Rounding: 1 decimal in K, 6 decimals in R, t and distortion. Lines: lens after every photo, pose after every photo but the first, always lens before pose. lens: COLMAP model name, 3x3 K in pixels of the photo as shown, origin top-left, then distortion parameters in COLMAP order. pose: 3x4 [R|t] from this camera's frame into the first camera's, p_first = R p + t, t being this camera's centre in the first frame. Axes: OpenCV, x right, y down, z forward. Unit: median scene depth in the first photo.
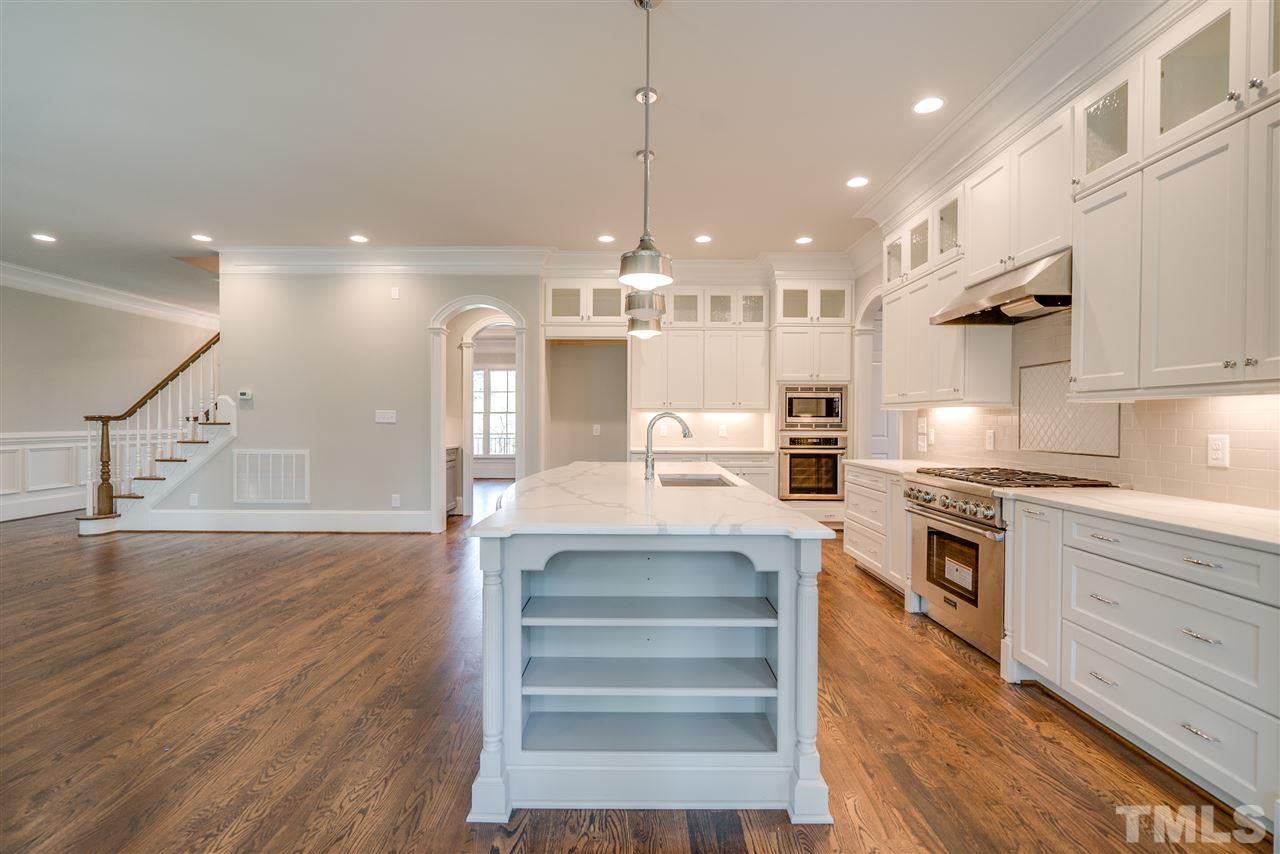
lens RADIAL K [[578.9, 0, 634.1], [0, 578.9, 425.7], [0, 0, 1]] dist [-0.017572, 0.012232]
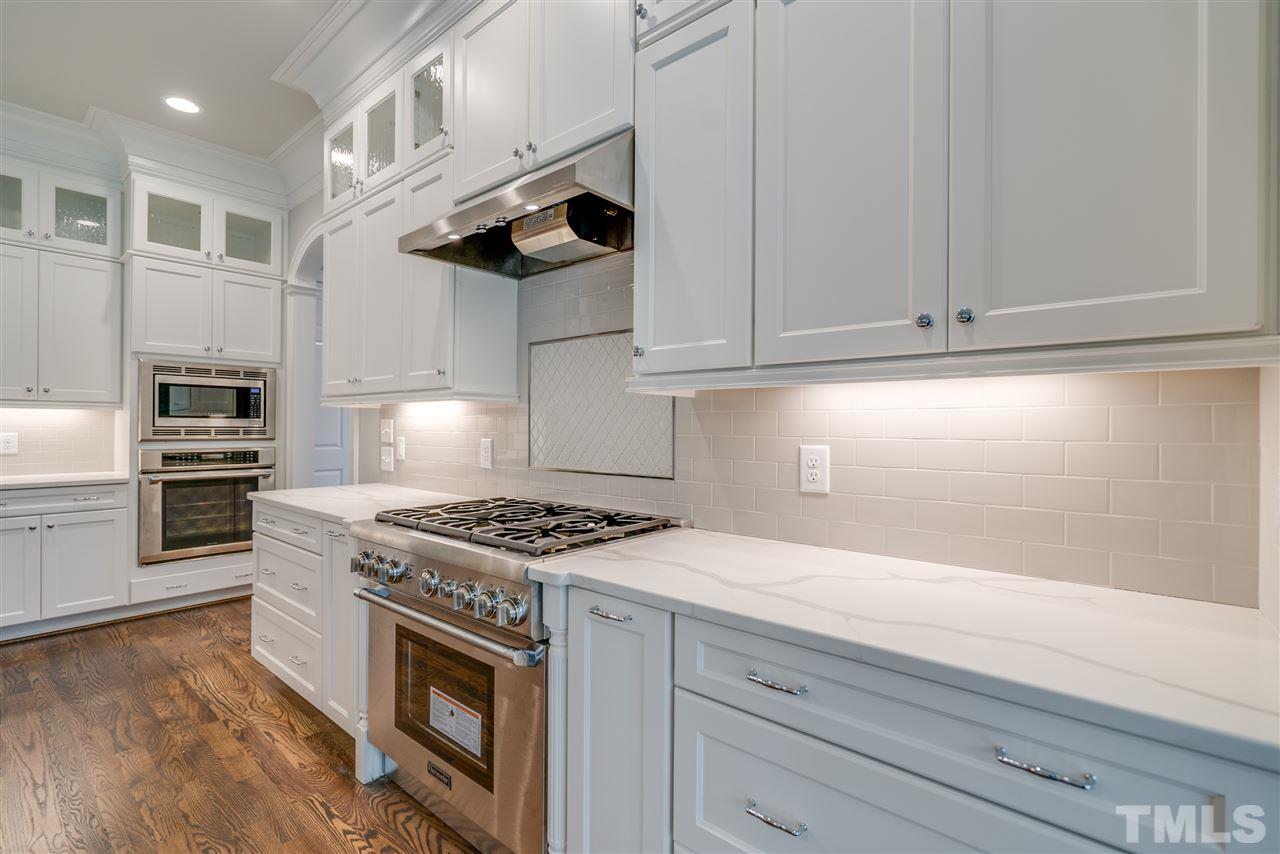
lens RADIAL K [[578.9, 0, 634.1], [0, 578.9, 425.7], [0, 0, 1]] dist [-0.017572, 0.012232]
pose [[0.648605, 0.000094, 0.761126, 0.219712], [0.004986, 0.999978, -0.004373, -0.002973], [-0.761109, 0.006631, 0.648590, 0.433222]]
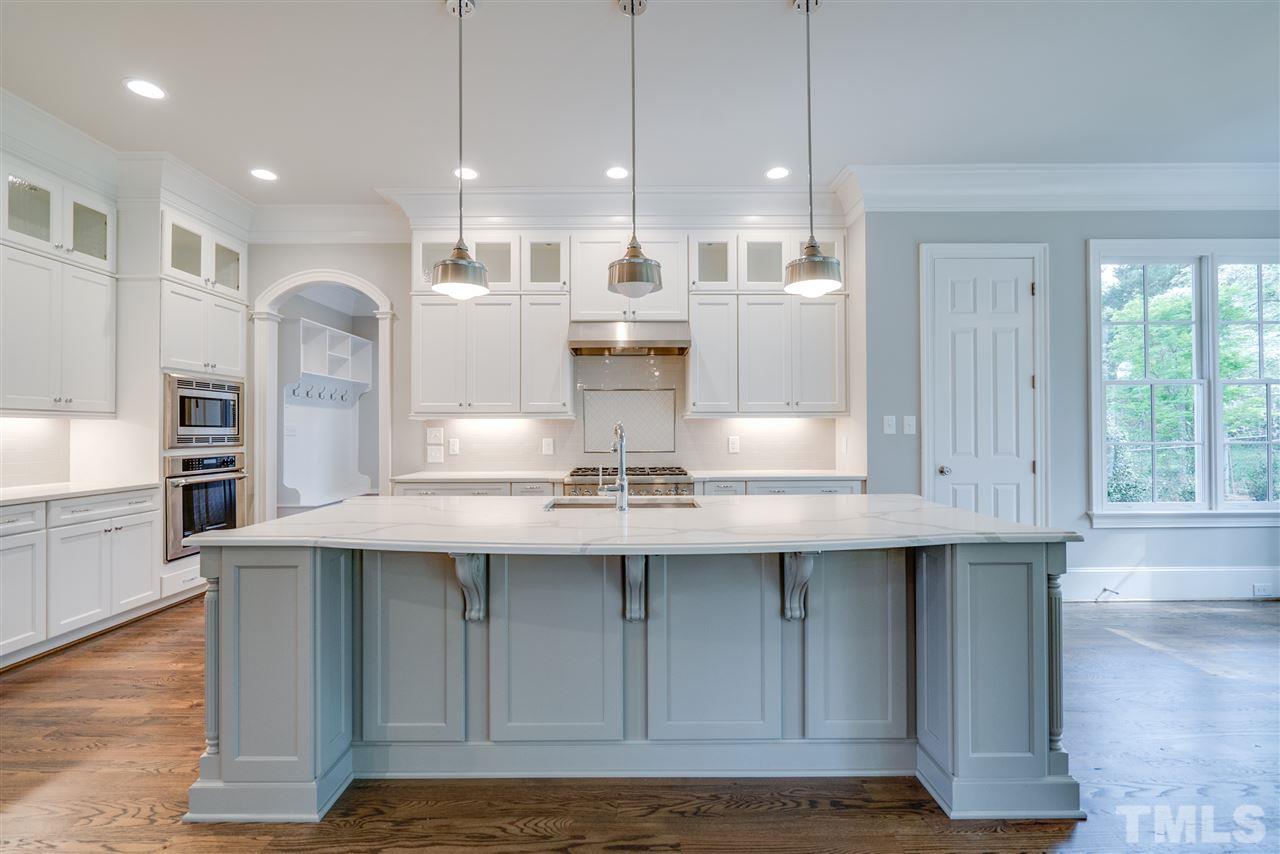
lens RADIAL K [[578.9, 0, 634.1], [0, 578.9, 425.7], [0, 0, 1]] dist [-0.017572, 0.012232]
pose [[-0.007044, 0.005962, 0.999957, -0.586382], [0.013855, 0.999887, -0.005864, -0.008808], [-0.999879, 0.013813, -0.007126, 0.809485]]
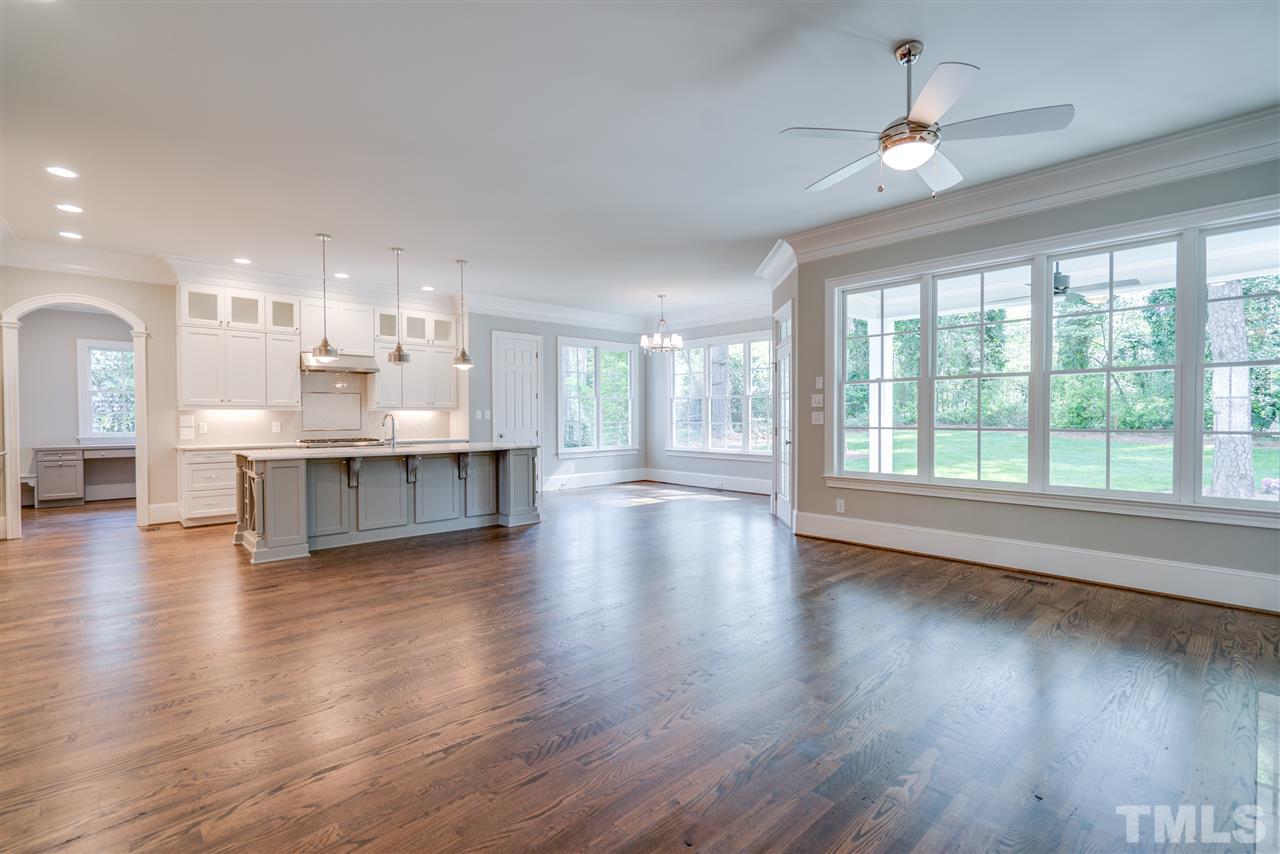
lens RADIAL K [[578.9, 0, 634.1], [0, 578.9, 425.7], [0, 0, 1]] dist [-0.017572, 0.012232]
pose [[-0.678794, -0.011597, 0.734237, -1.565057], [0.008782, 0.999676, 0.023908, -0.015916], [-0.734277, 0.022677, -0.678472, 1.399955]]
